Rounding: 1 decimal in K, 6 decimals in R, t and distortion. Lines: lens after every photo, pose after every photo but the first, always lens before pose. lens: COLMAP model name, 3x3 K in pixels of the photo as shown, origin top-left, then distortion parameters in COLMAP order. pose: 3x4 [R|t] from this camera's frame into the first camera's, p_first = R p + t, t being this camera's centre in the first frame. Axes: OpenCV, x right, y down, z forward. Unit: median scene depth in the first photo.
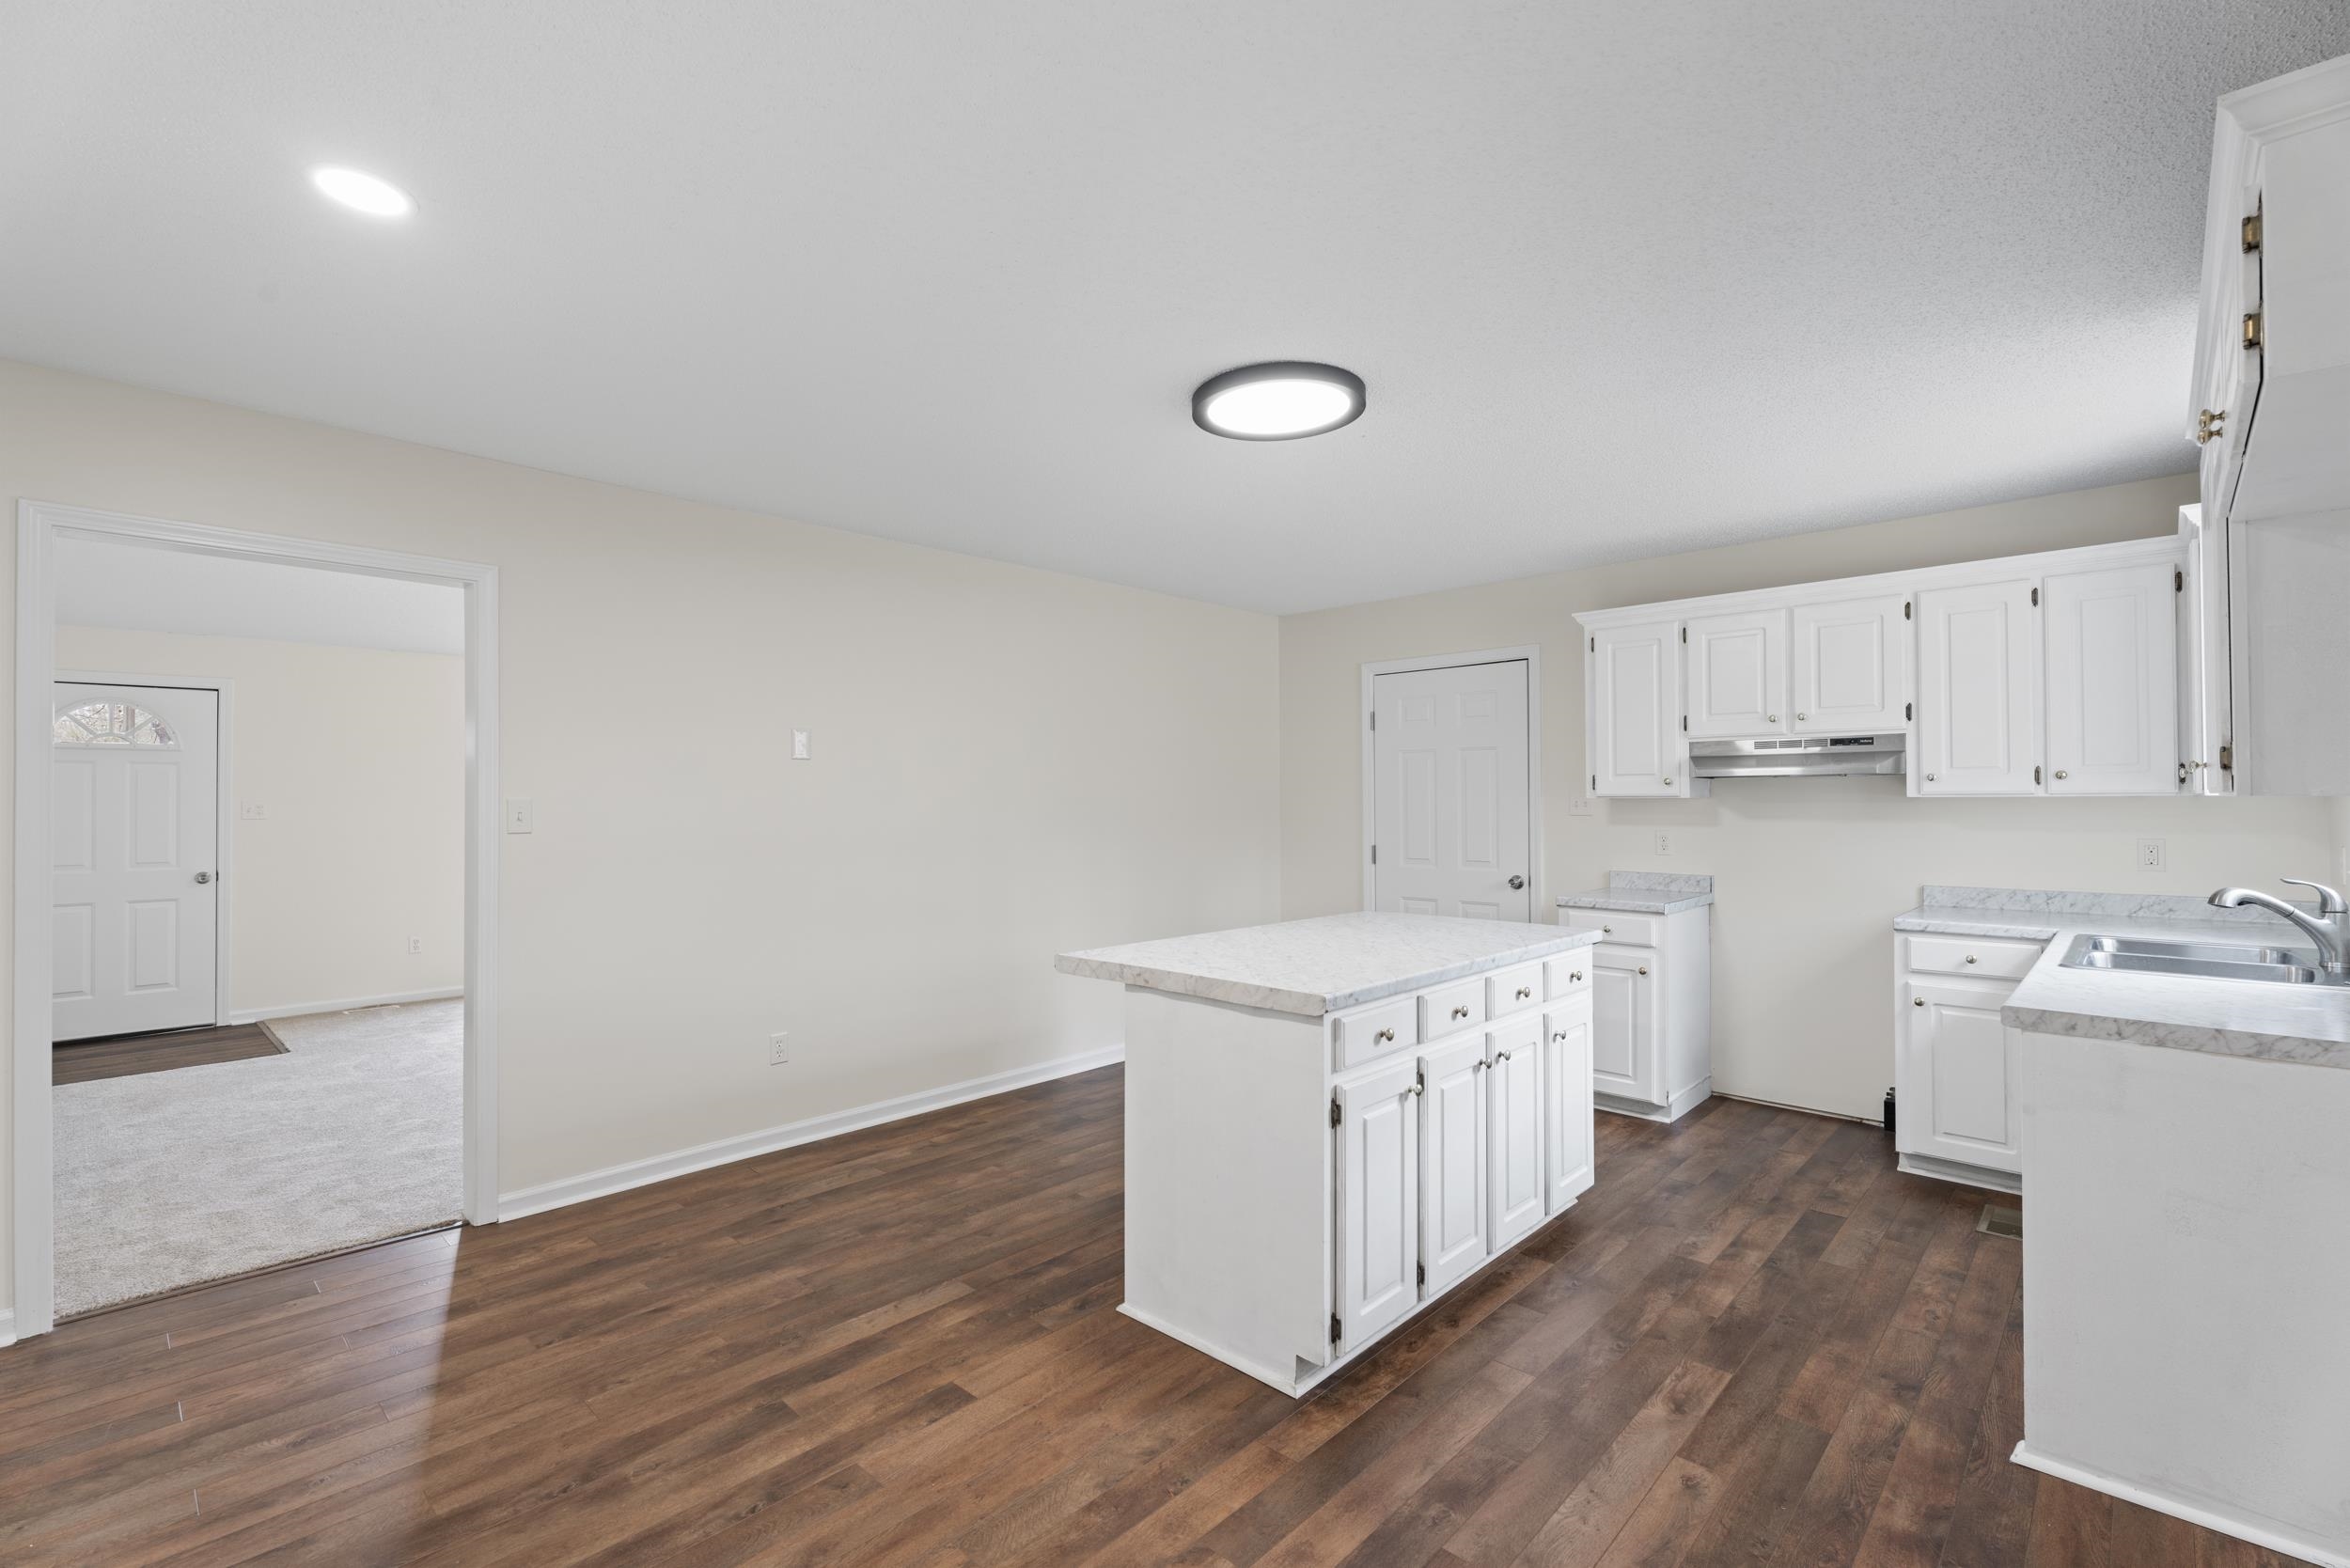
lens RADIAL K [[1034.7, 0, 1163.7], [0, 1034.7, 790.8], [0, 0, 1]] dist [0.000353, 0.001051]
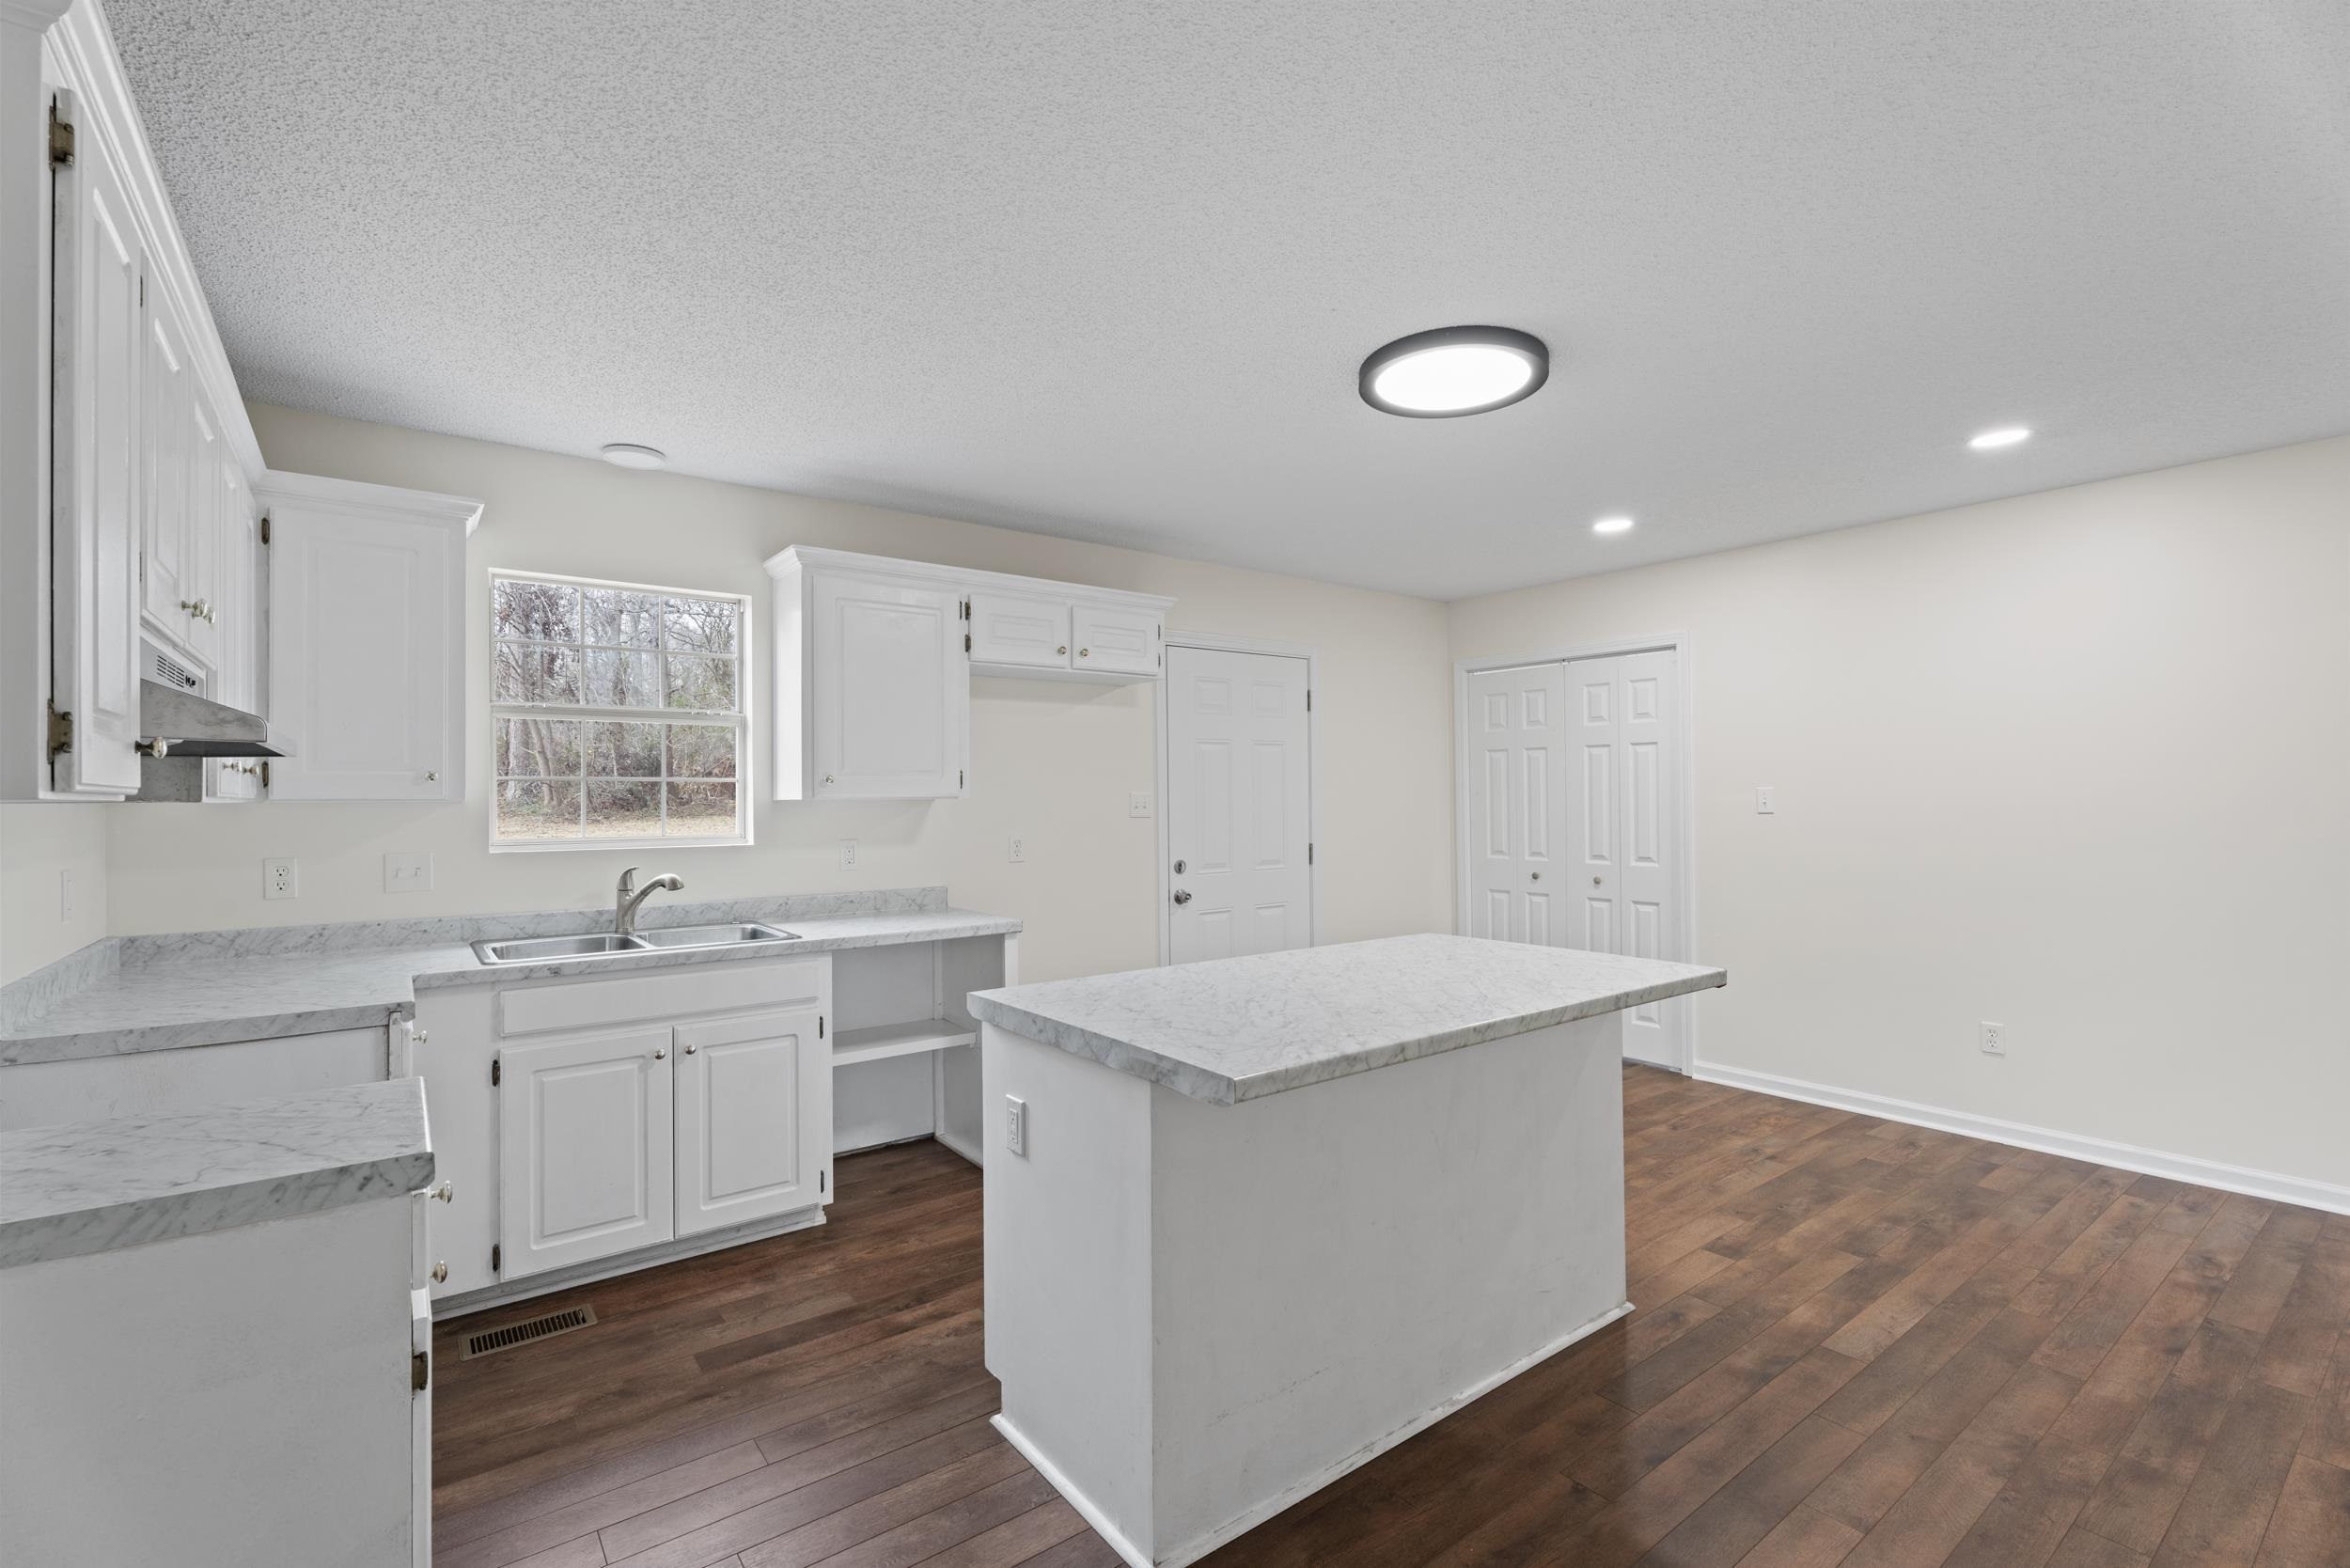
lens RADIAL K [[1034.7, 0, 1163.7], [0, 1034.7, 790.8], [0, 0, 1]] dist [0.000353, 0.001051]
pose [[-0.986381, 0.013010, 0.163961, 0.210728], [0.010144, 0.999781, -0.018309, 0.018918], [-0.164164, -0.016396, -0.986297, 1.889558]]
